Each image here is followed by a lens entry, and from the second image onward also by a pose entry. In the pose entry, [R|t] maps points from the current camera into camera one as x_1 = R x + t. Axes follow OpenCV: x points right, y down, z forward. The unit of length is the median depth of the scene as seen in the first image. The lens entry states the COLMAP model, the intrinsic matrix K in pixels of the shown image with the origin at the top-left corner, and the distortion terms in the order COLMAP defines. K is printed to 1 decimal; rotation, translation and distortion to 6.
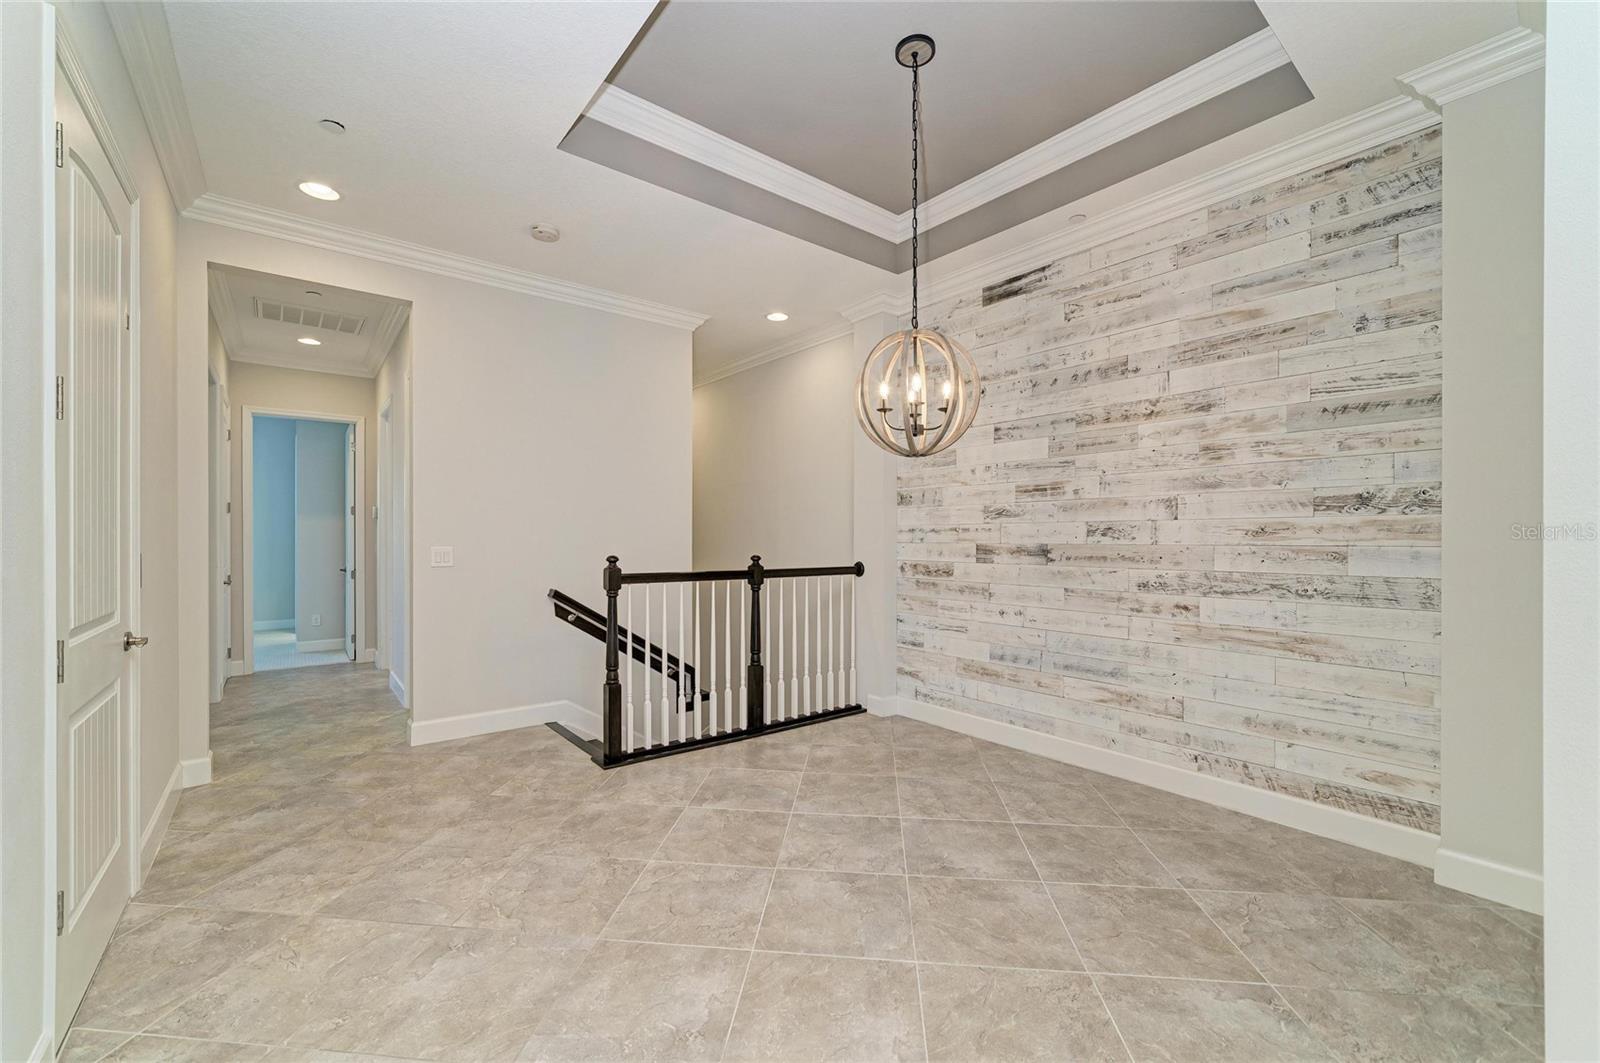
lens RADIAL K [[637.4, 0, 798.8], [0, 637.4, 538.4], [0, 0, 1]] dist [-0.019575, 0.003803]
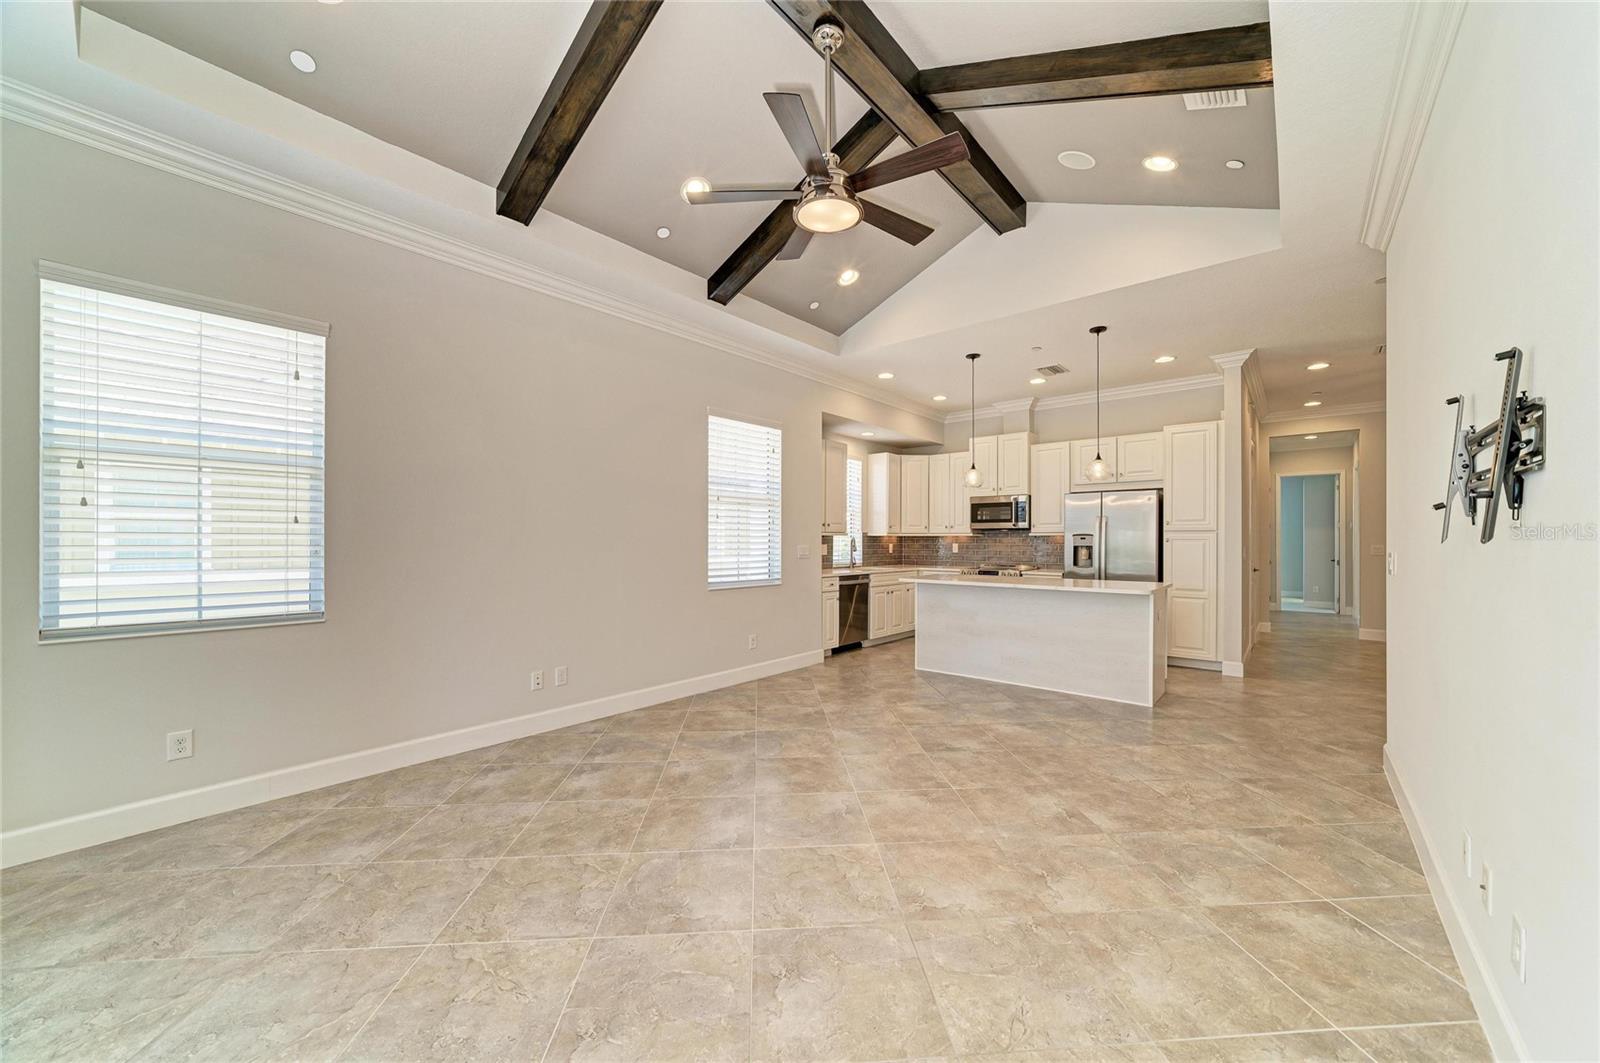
lens RADIAL K [[576.0, 0, 801.8], [0, 576.0, 537.4], [0, 0, 1]] dist [-0.016187, 0.003661]
pose [[0.178838, -0.006209, -0.983859, 1.007025], [-0.001346, 0.999978, -0.006555, 0.004997], [0.983878, 0.002497, 0.178826, -1.277342]]
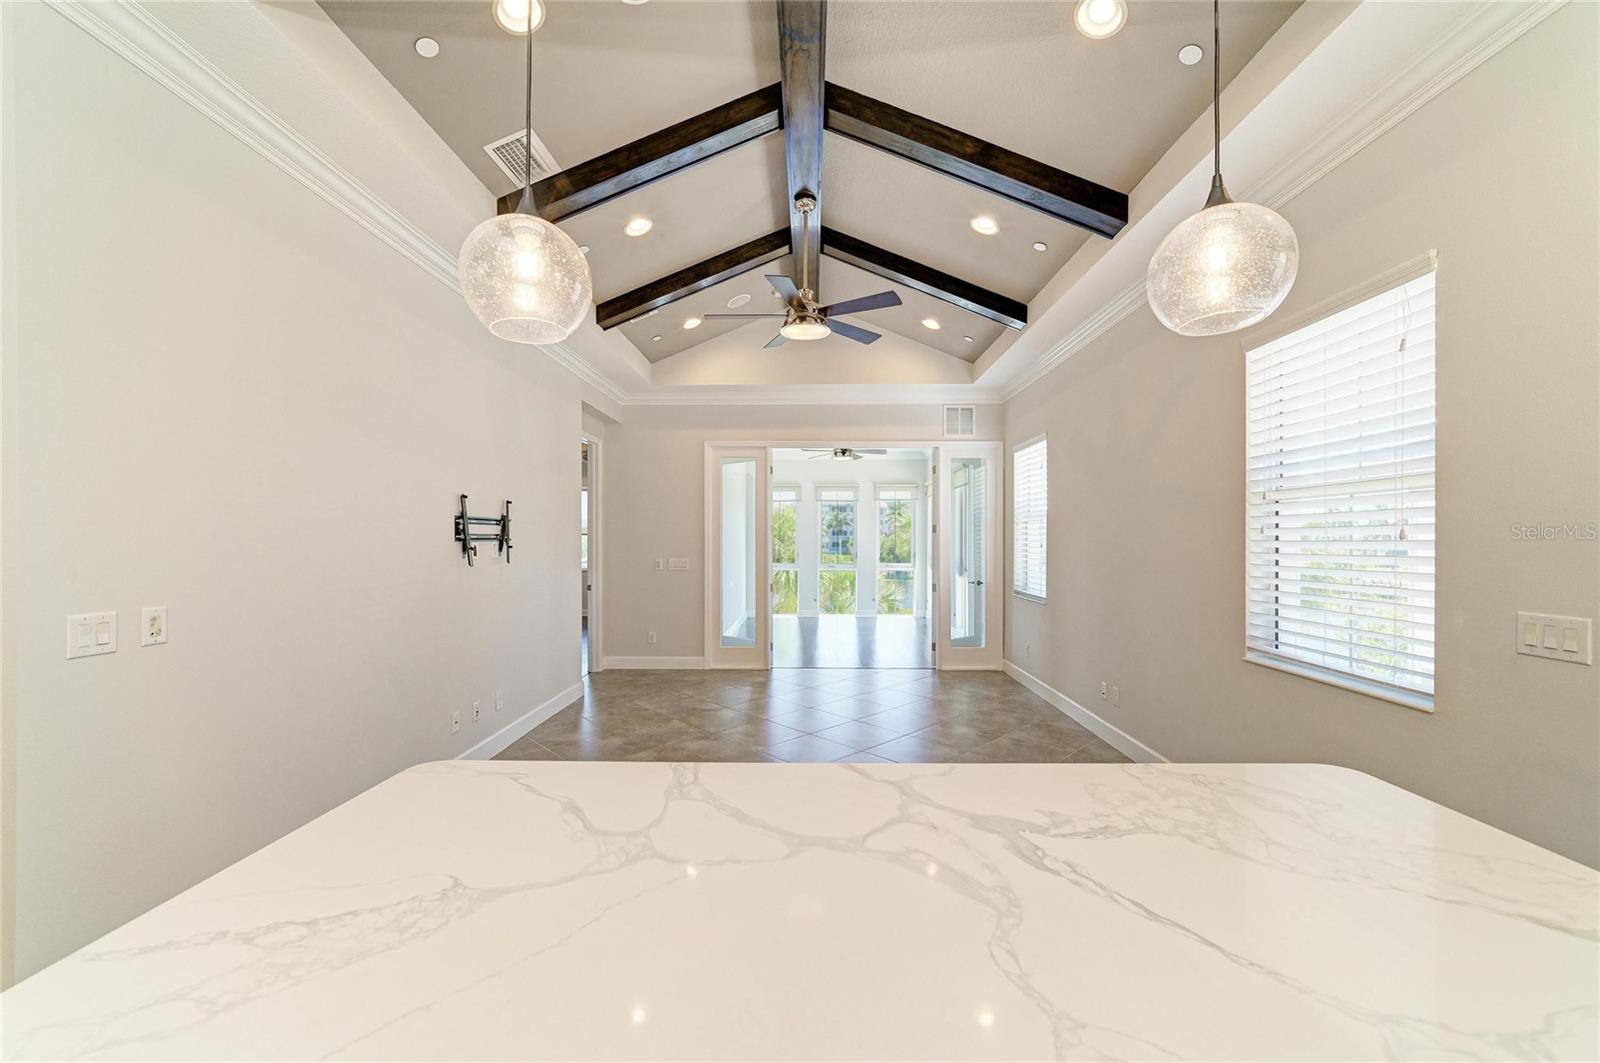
lens RADIAL K [[621.2, 0, 808.5], [0, 621.2, 535.0], [0, 0, 1]] dist [-0.015683, 0.005303]
pose [[-0.777056, 0.003253, 0.629423, -0.473532], [-0.000568, 0.999983, -0.005870, -0.042146], [-0.629431, -0.004919, -0.777041, -0.210881]]
